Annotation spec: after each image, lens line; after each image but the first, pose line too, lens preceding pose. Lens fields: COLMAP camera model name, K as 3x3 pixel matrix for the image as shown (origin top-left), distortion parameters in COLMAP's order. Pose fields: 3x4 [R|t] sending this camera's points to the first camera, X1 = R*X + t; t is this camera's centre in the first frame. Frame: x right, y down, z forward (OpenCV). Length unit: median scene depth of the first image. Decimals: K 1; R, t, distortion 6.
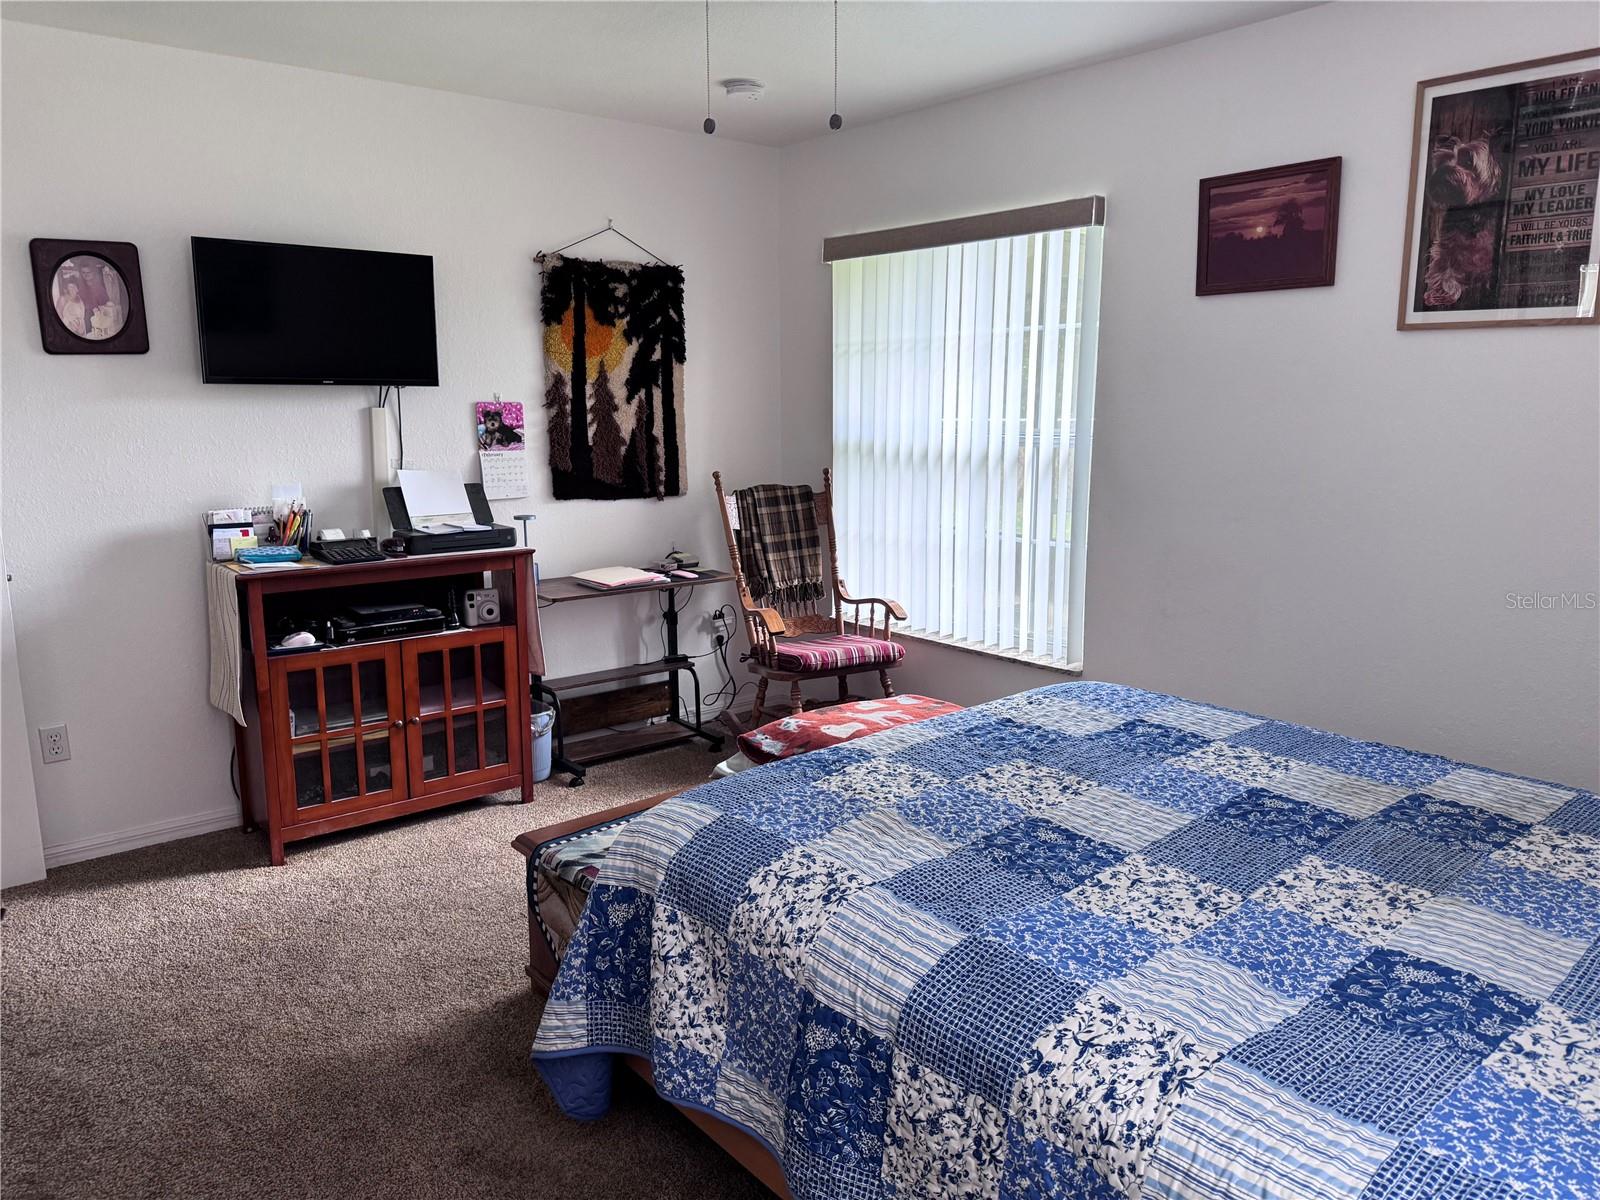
lens RADIAL K [[1135.1, 0, 797.2], [0, 1135.1, 601.6], [0, 0, 1]] dist [0.053970, -0.082737]
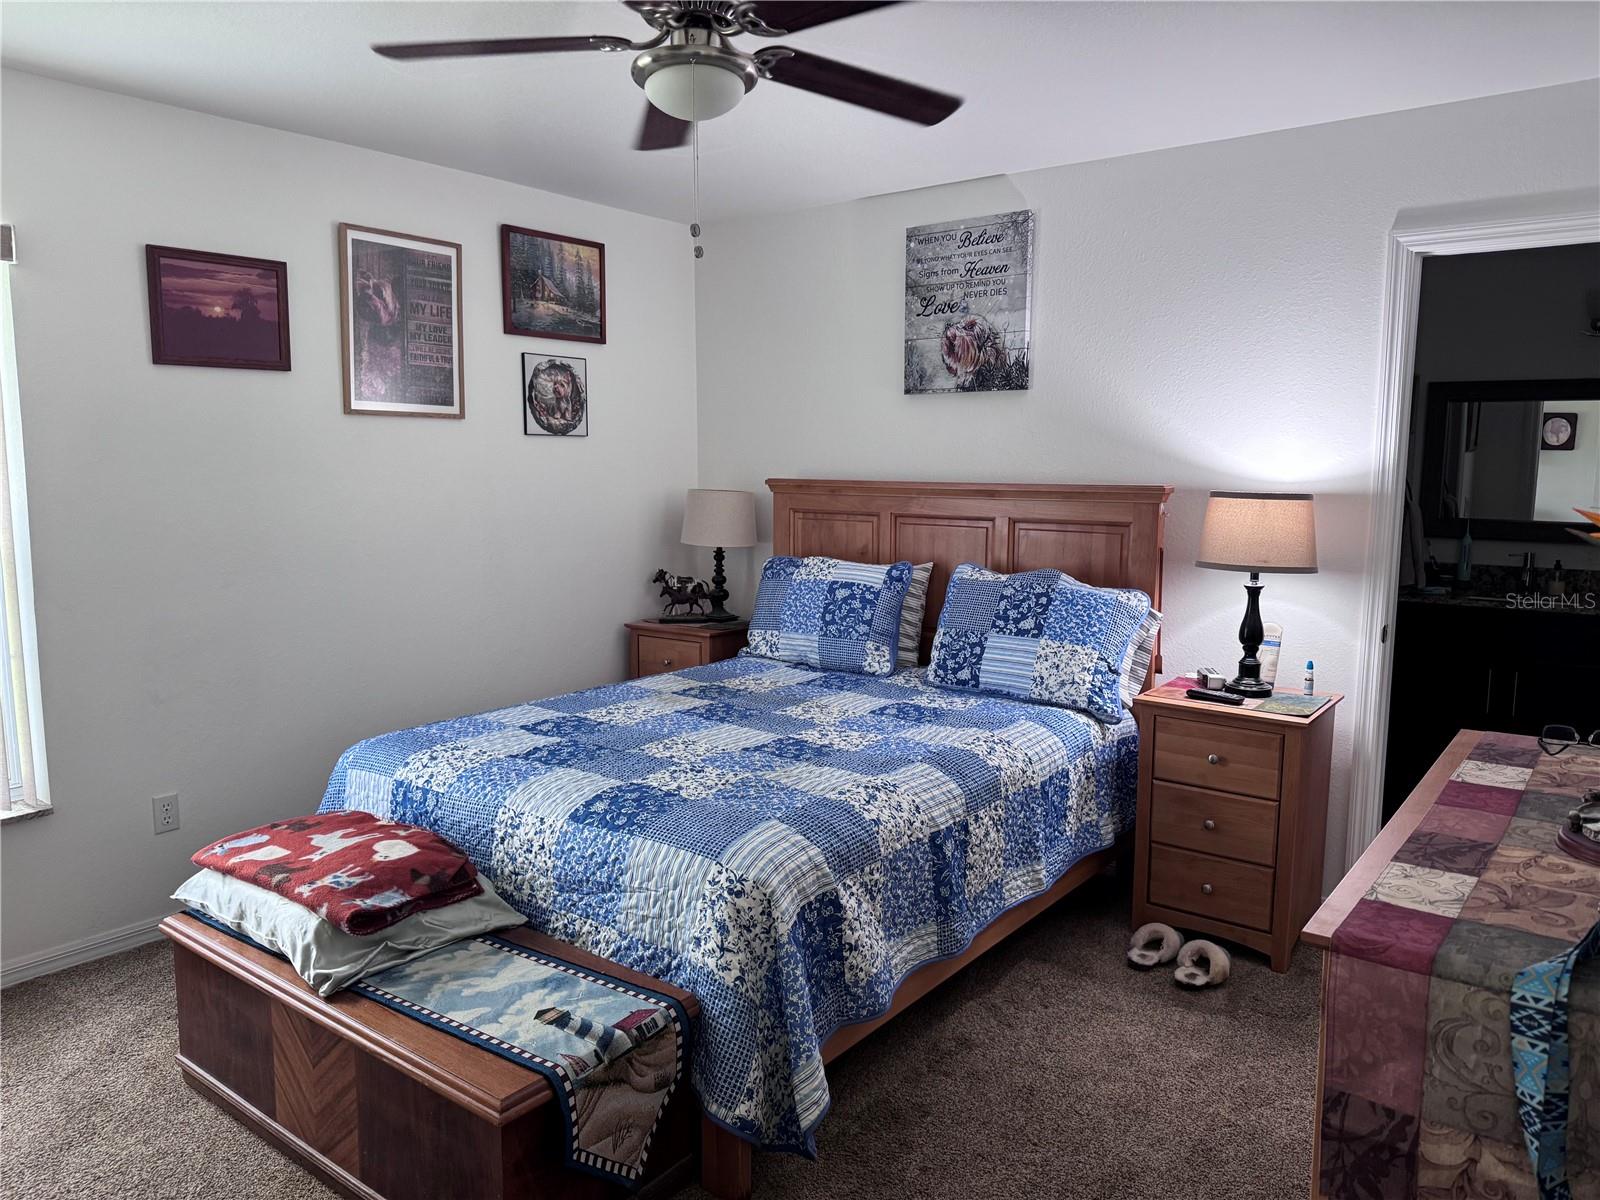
lens RADIAL K [[1126.3, 0, 799.7], [0, 1126.3, 608.3], [0, 0, 1]] dist [0.127376, -0.199467]
pose [[-0.230412, -0.131550, 0.964160, -0.804541], [0.172464, 0.969614, 0.173509, -0.156159], [-0.957688, 0.206261, -0.200723, 0.788528]]
